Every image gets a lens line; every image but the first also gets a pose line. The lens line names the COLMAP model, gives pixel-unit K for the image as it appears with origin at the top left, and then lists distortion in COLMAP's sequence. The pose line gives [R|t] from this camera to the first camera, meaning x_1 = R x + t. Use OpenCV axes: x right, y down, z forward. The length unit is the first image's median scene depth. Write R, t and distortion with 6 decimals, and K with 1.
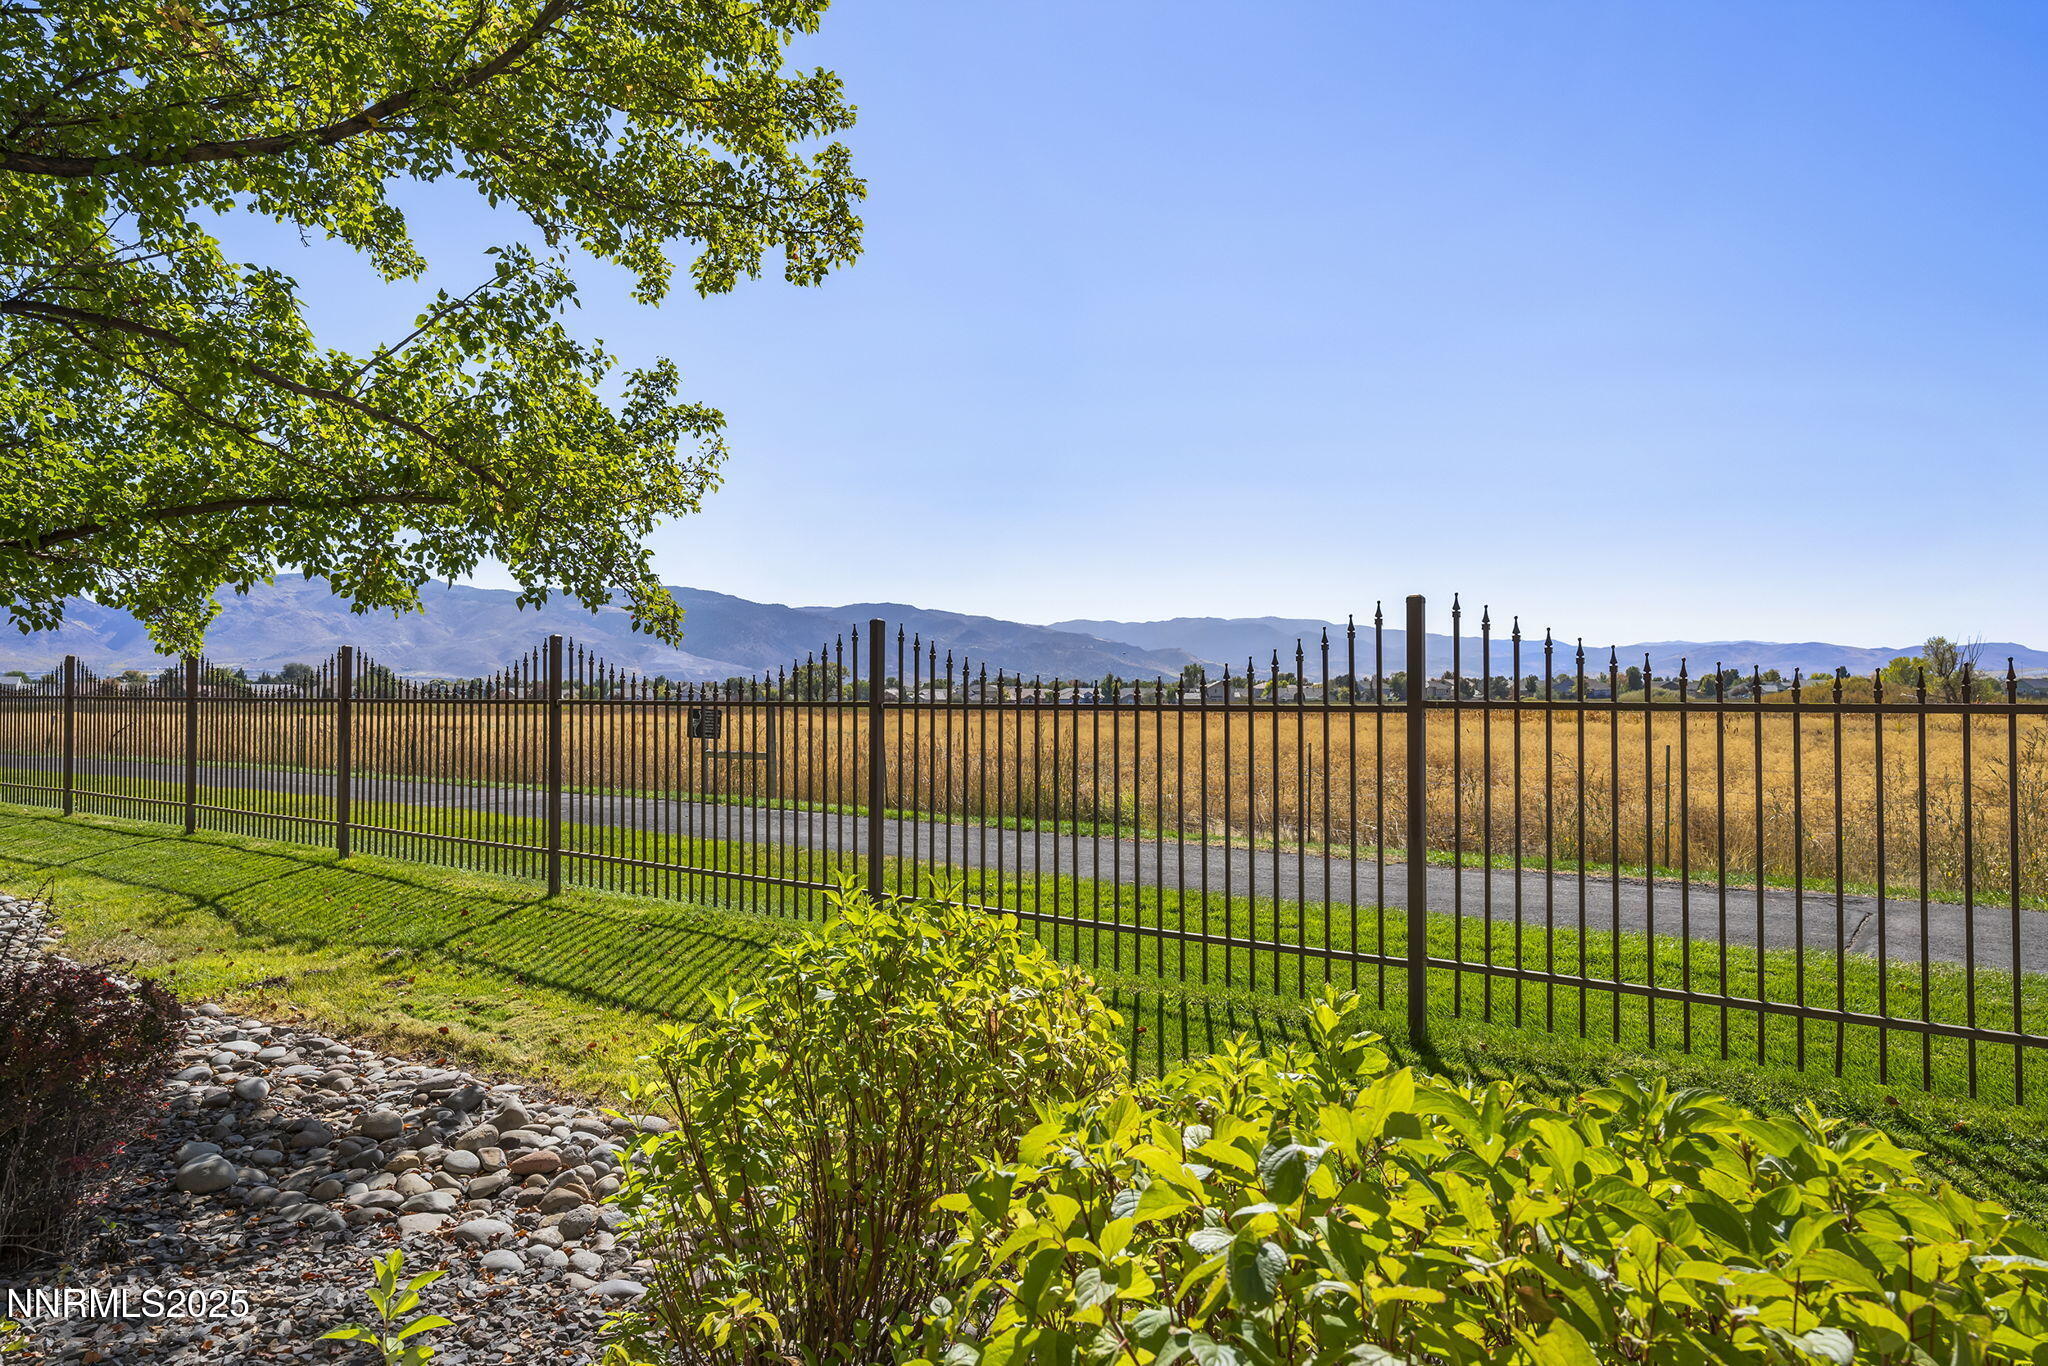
lens RADIAL K [[1014.3, 0, 1009.7], [0, 1014.3, 667.5], [0, 0, 1]] dist [0.001987, 0.000358]
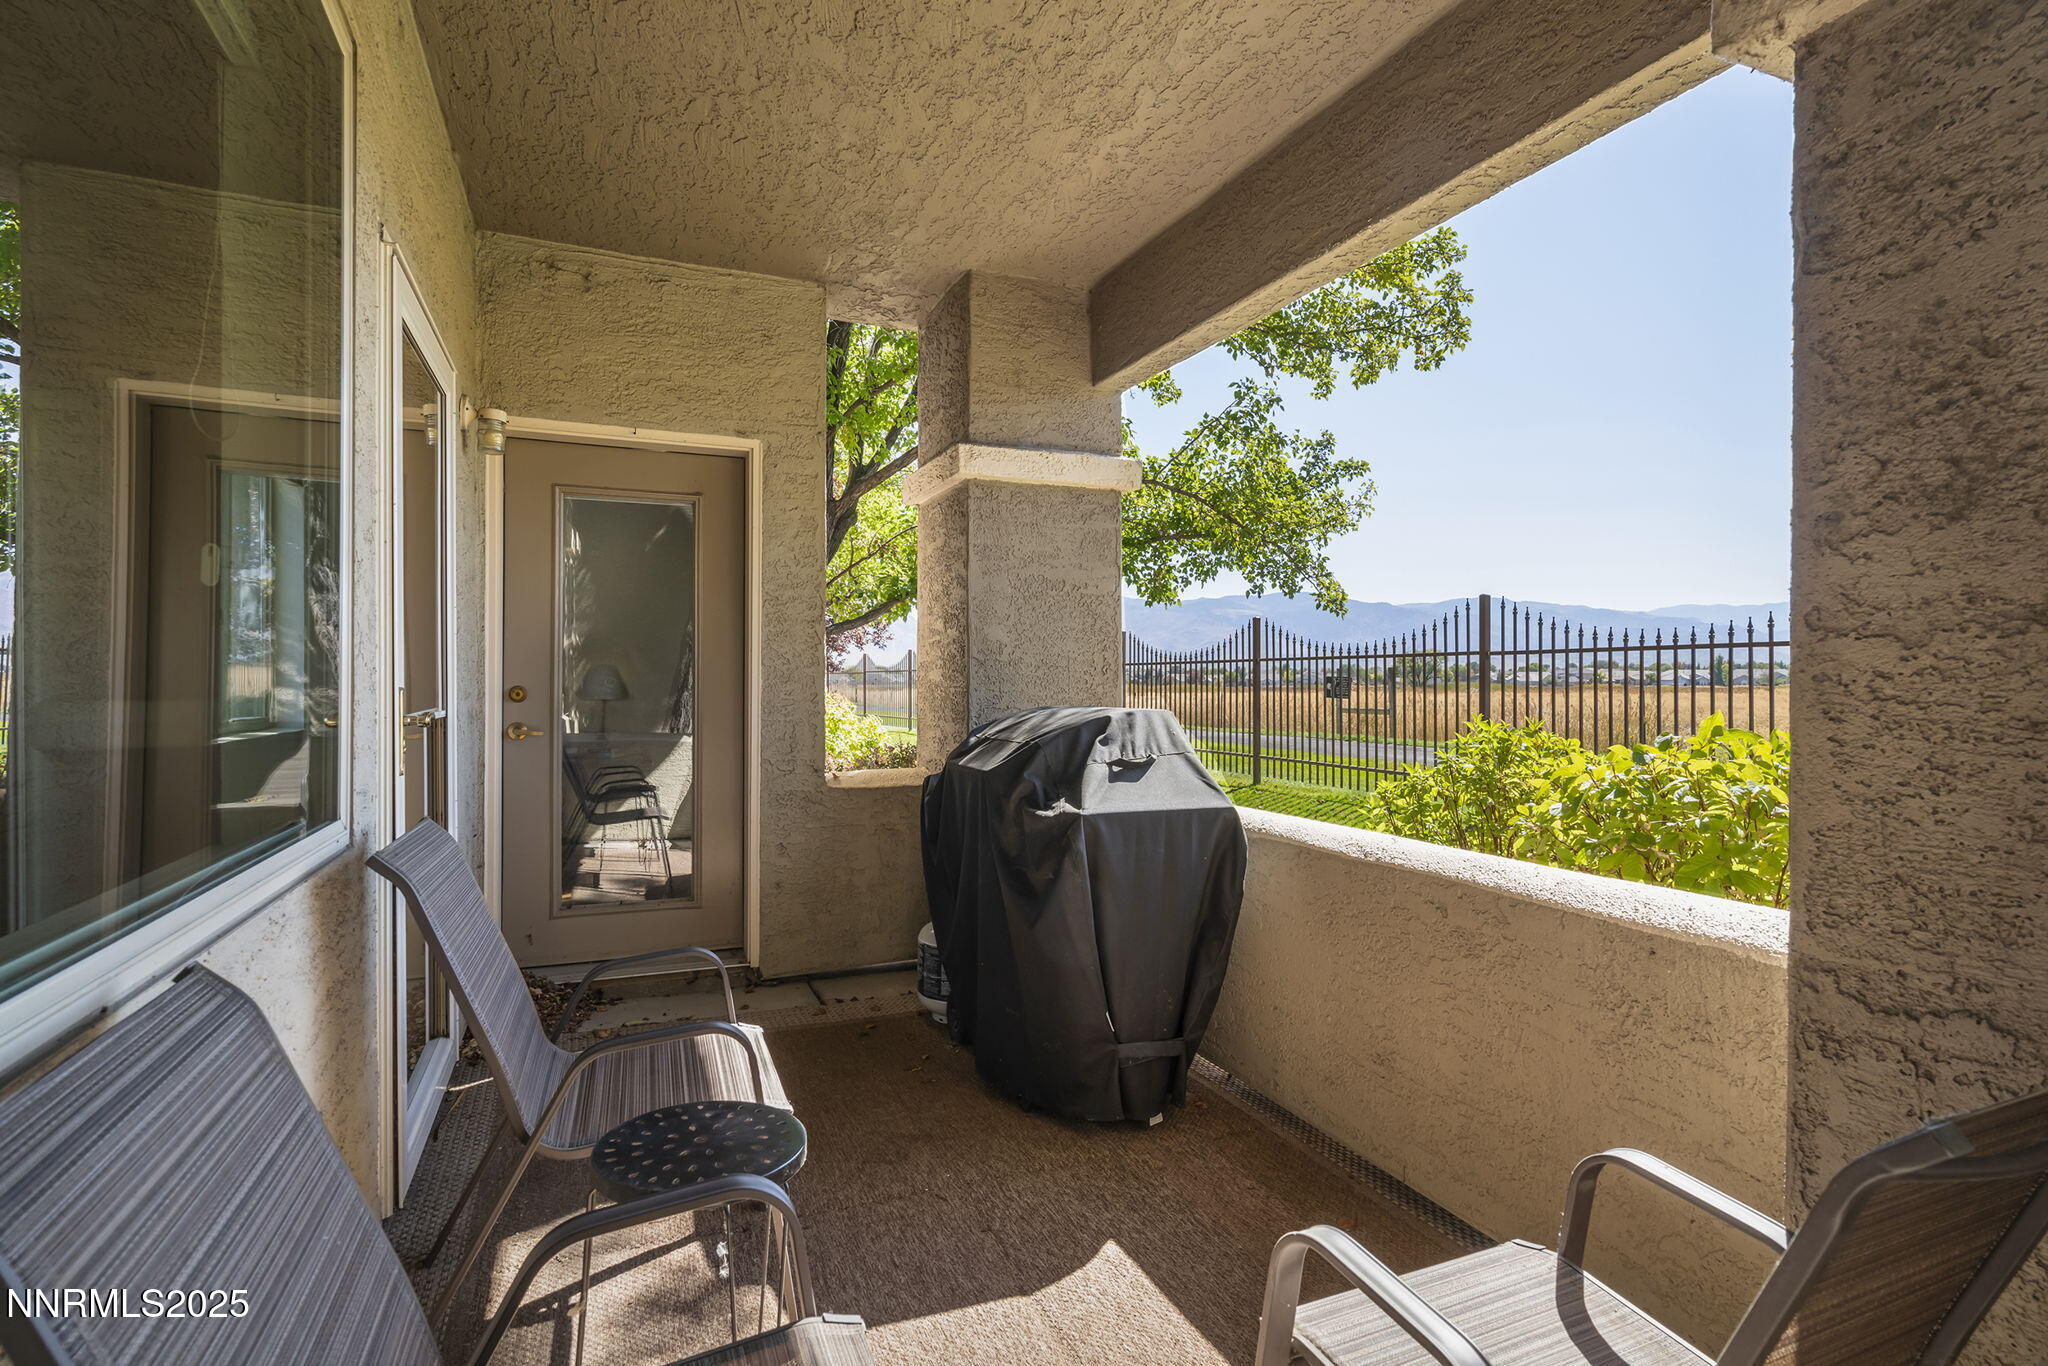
lens RADIAL K [[1014.3, 0, 1024.3], [0, 1014.3, 670.8], [0, 0, 1]] dist [0.001987, 0.000358]
pose [[0.858862, -0.007239, -0.512156, 0.045791], [0.001147, 0.999925, -0.012210, 0.076921], [0.512206, 0.009899, 0.858806, -0.574007]]
